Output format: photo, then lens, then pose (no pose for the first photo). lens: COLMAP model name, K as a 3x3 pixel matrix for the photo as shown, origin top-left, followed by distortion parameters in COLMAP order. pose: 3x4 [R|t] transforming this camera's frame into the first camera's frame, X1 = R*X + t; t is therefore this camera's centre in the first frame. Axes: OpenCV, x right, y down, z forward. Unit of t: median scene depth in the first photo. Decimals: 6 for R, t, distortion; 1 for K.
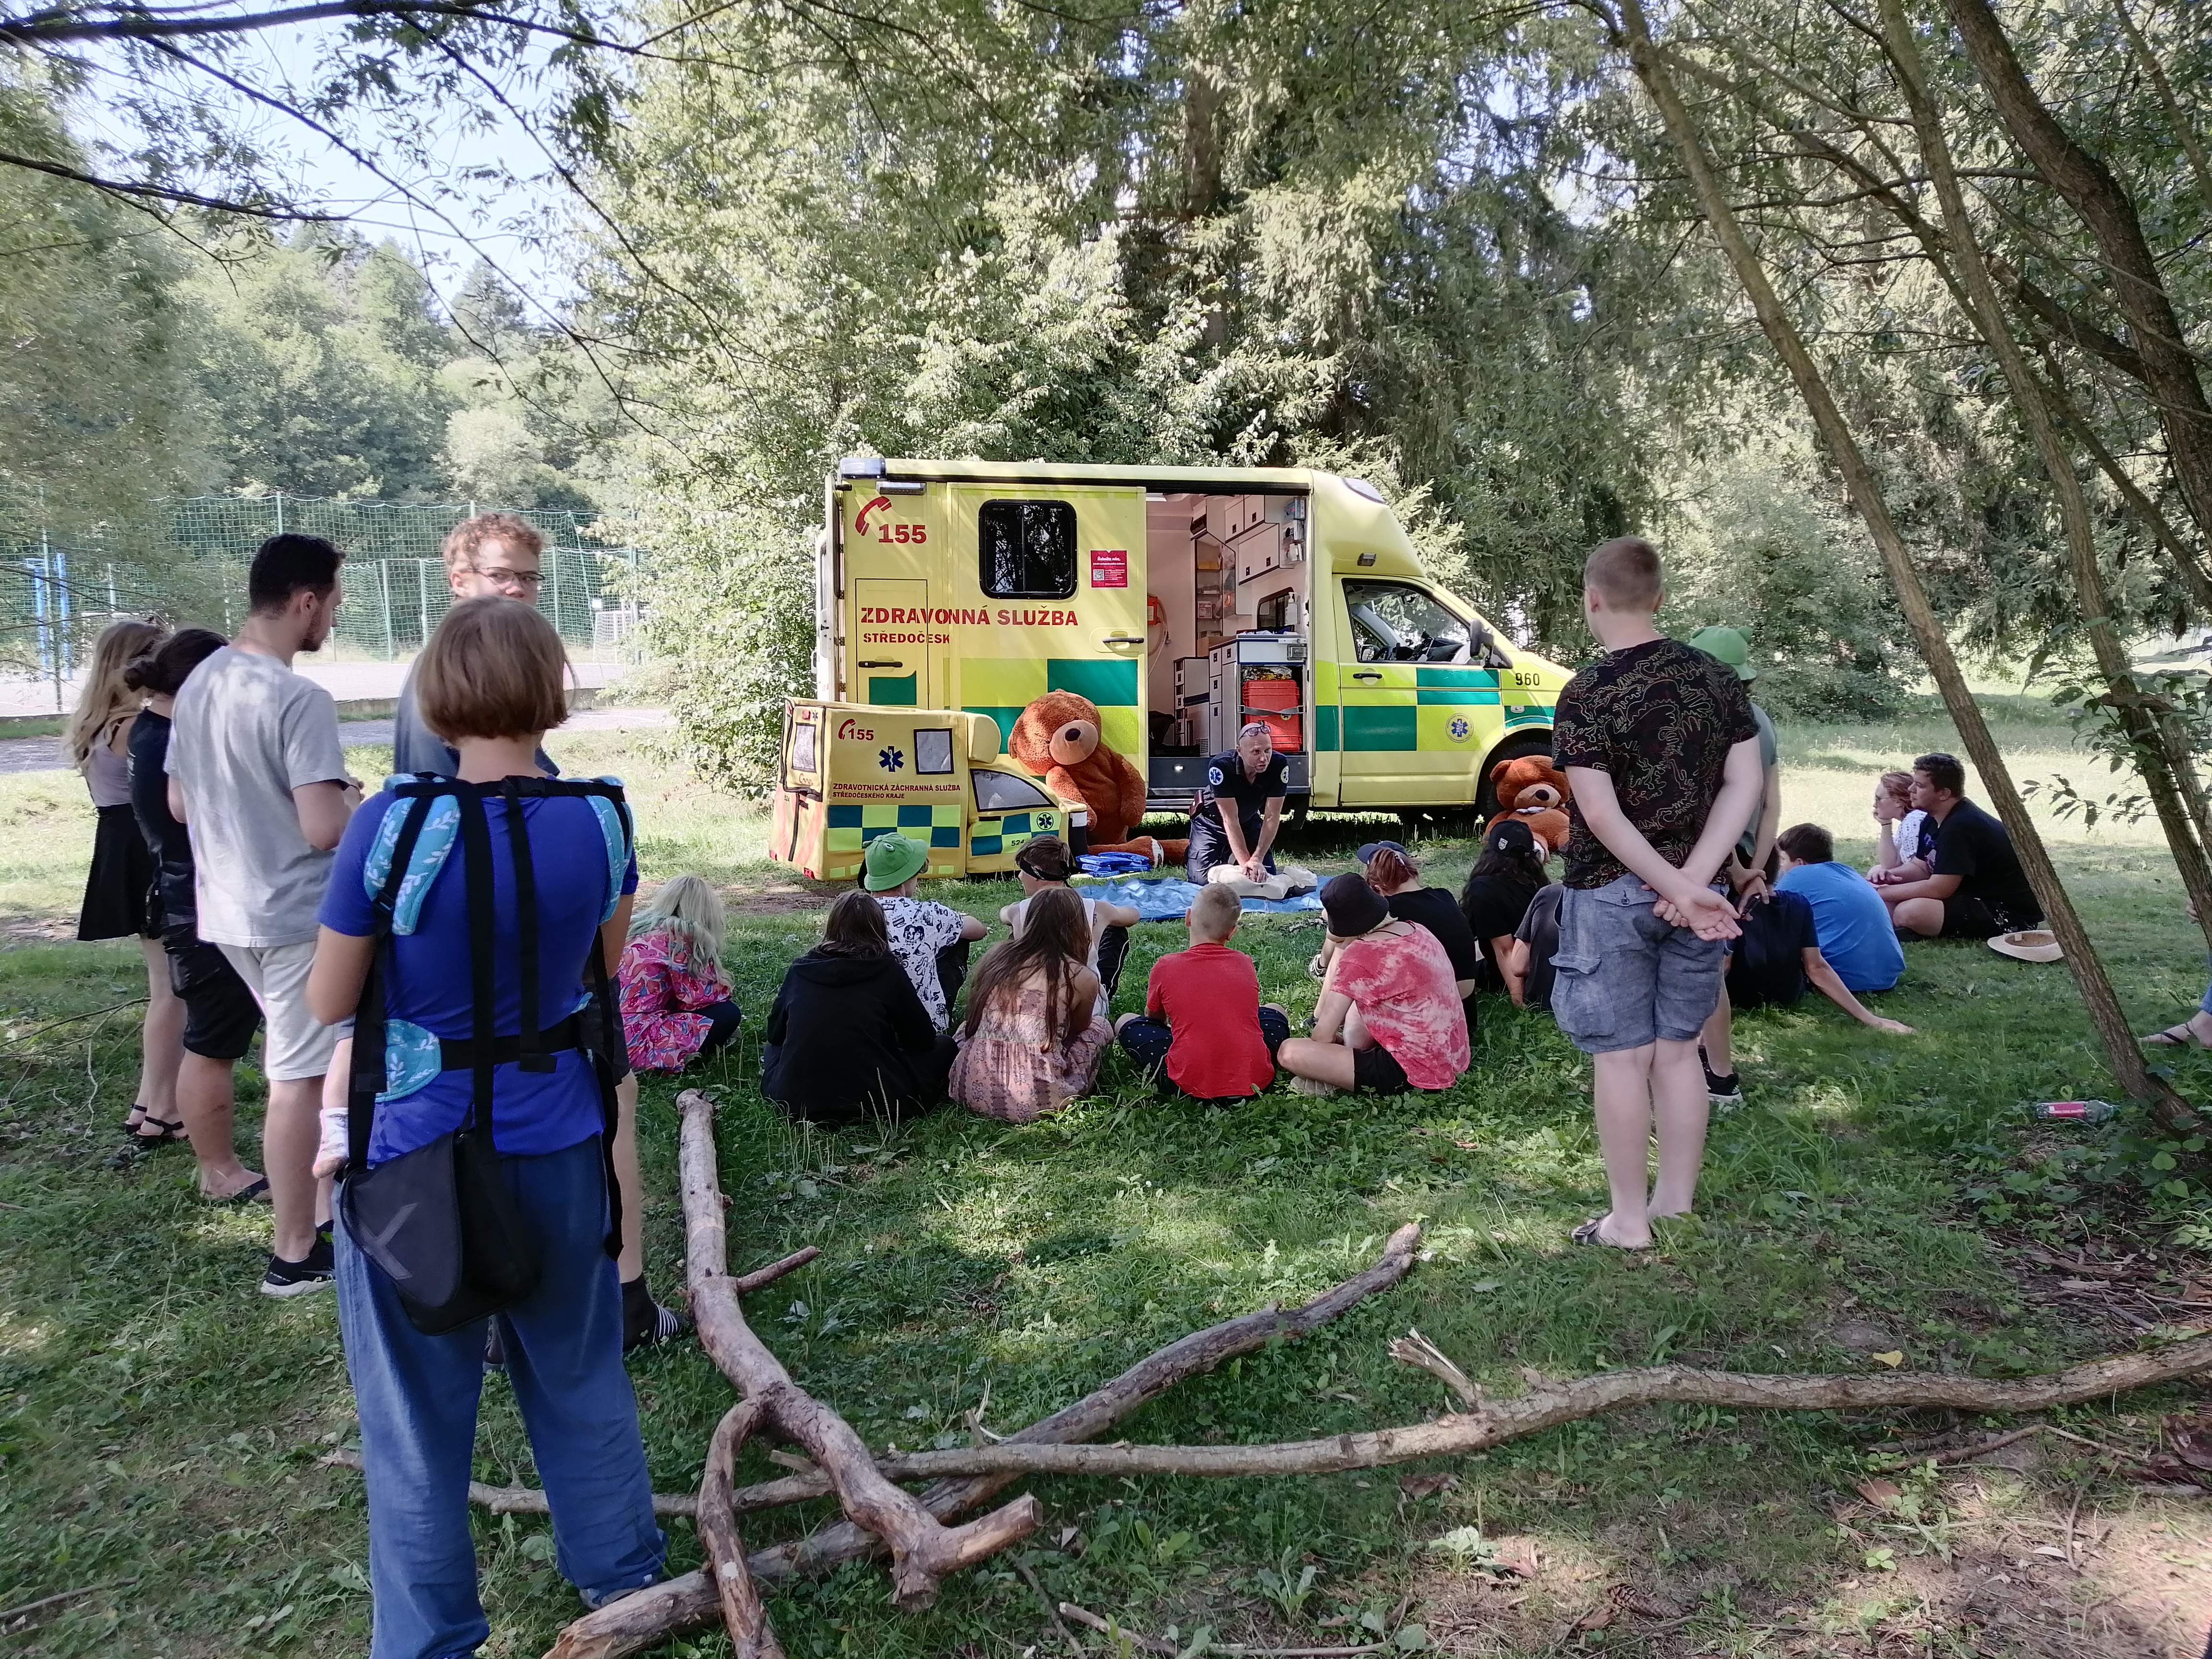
lens RADIAL K [[1882.5, 0, 1106.0], [0, 1882.5, 829.5], [0, 0, 1]] dist [0.024820, 0.005170]
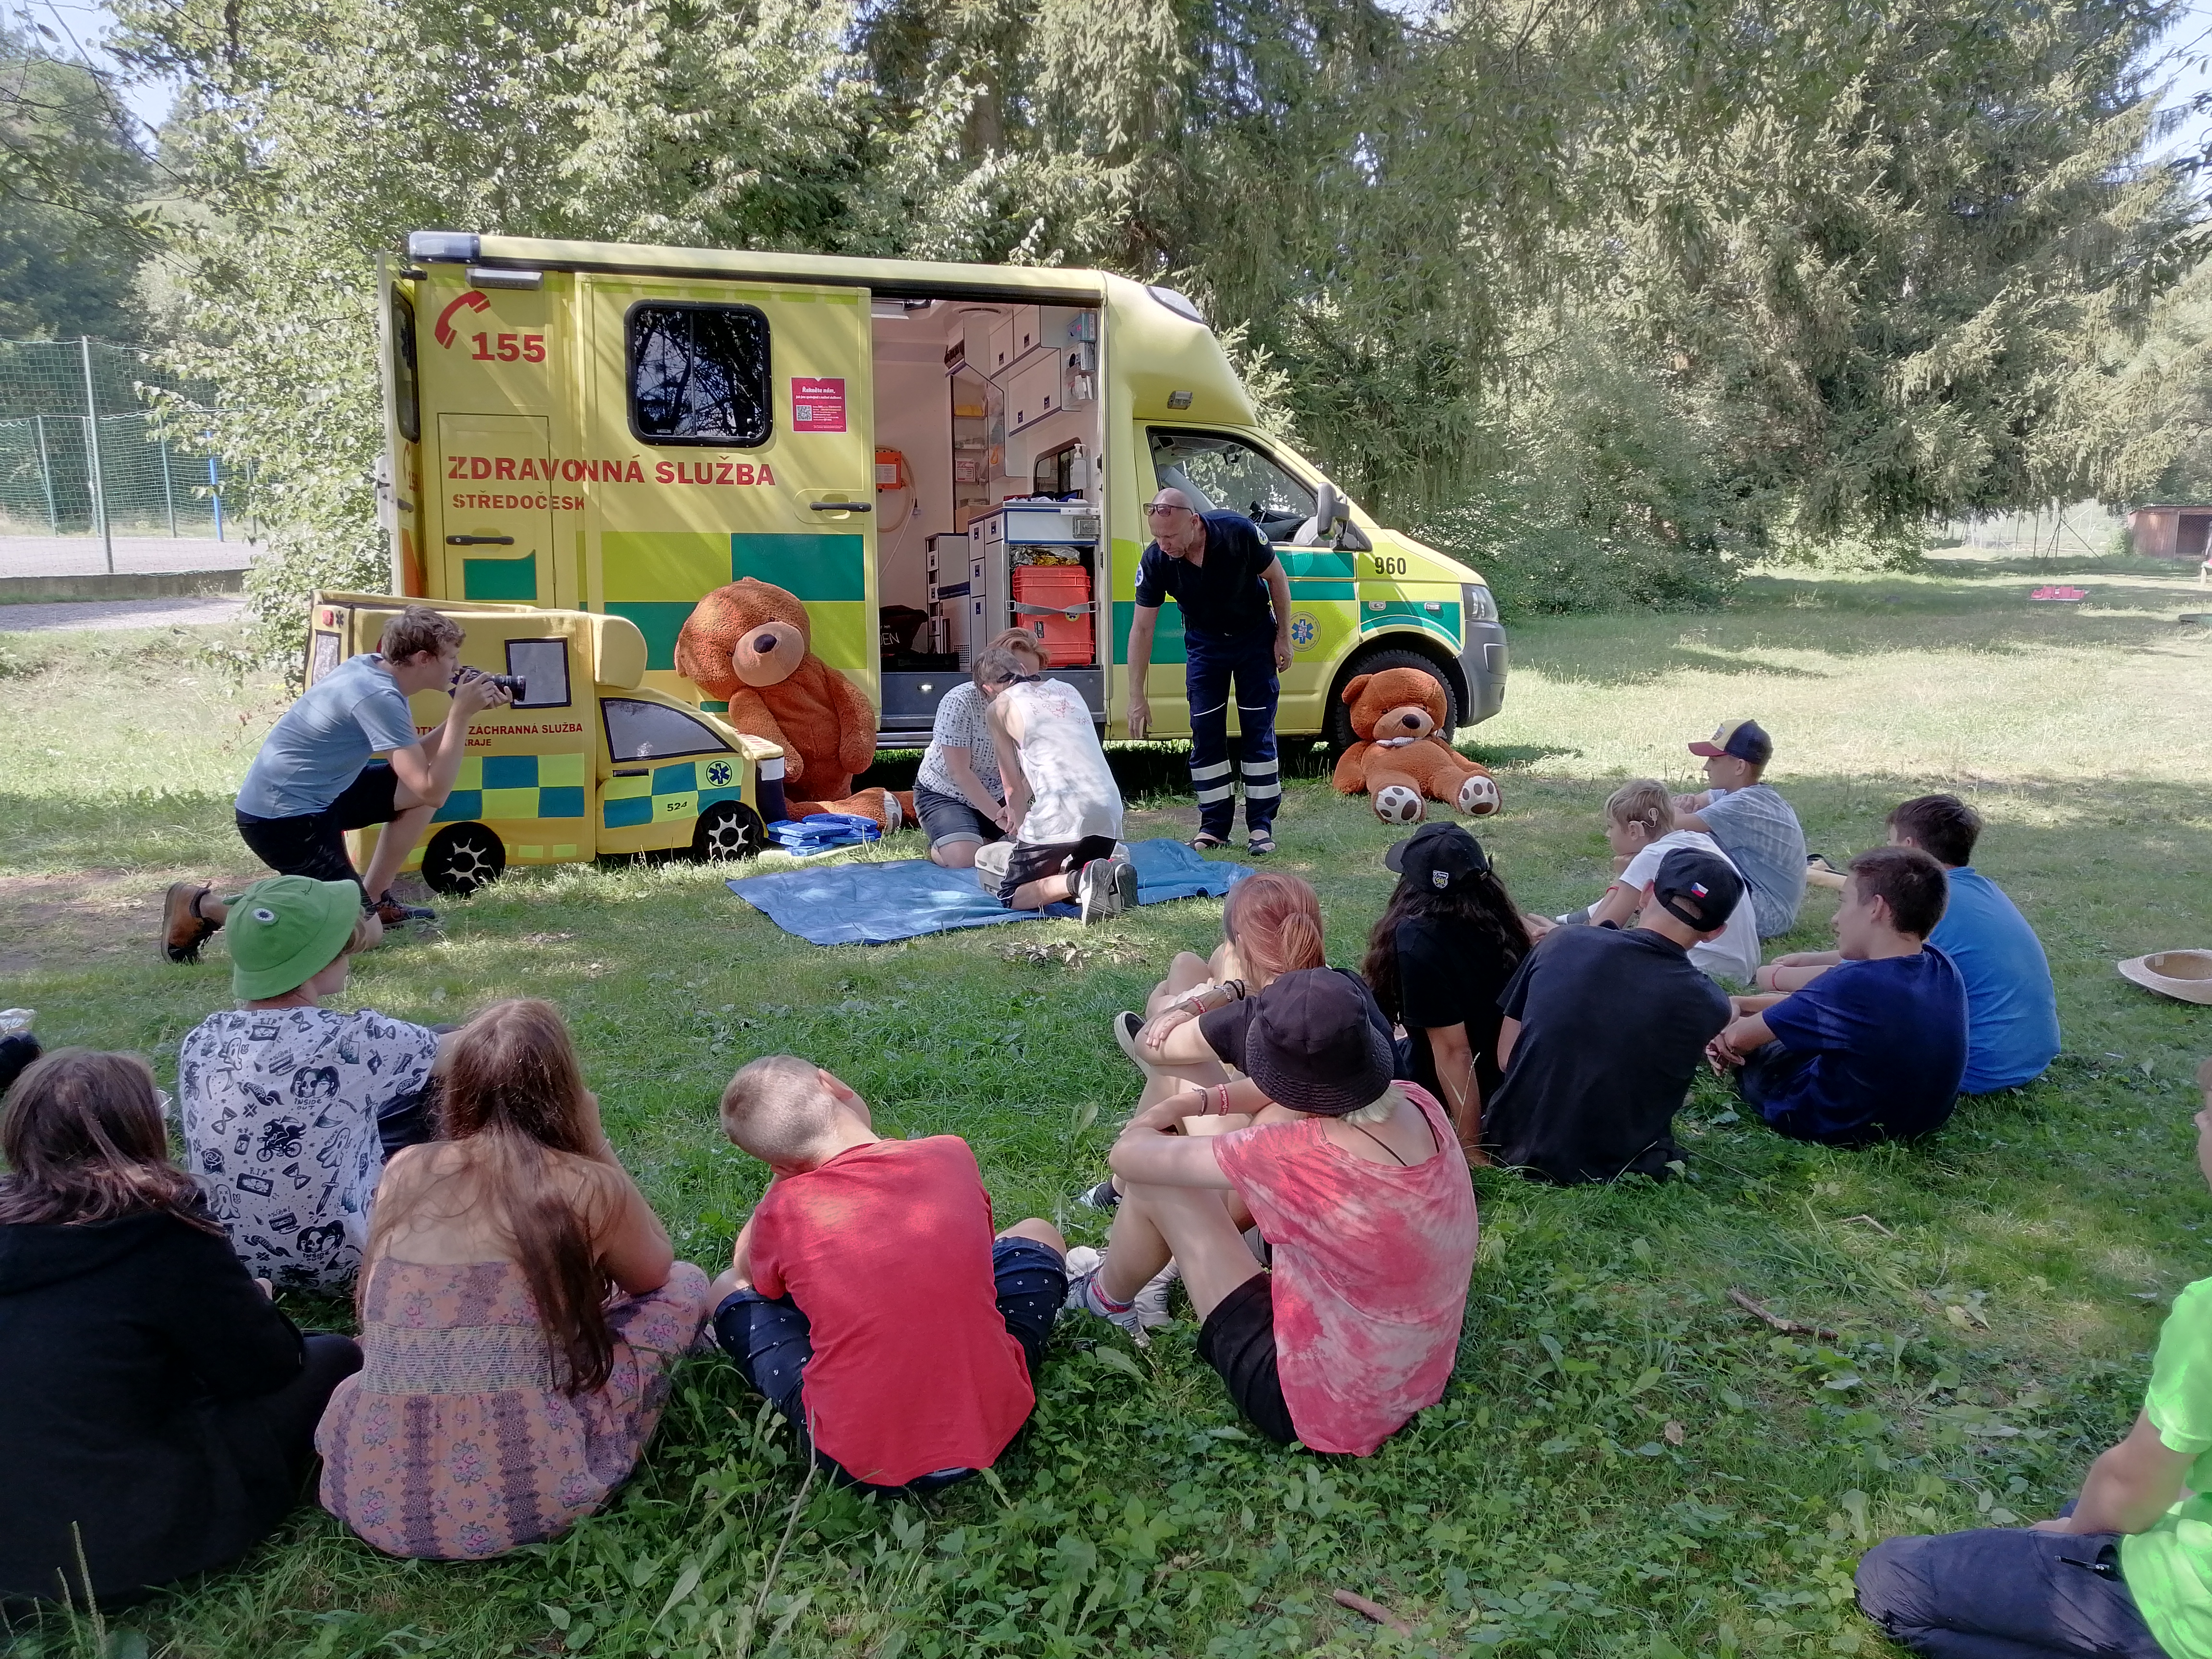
lens RADIAL K [[1882.5, 0, 1106.0], [0, 1882.5, 829.5], [0, 0, 1]] dist [0.024820, 0.005170]
pose [[0.994124, -0.011112, 0.107678, 0.029177], [0.004310, 0.997992, 0.063191, -0.023536], [-0.108164, -0.062355, 0.992176, 0.269494]]
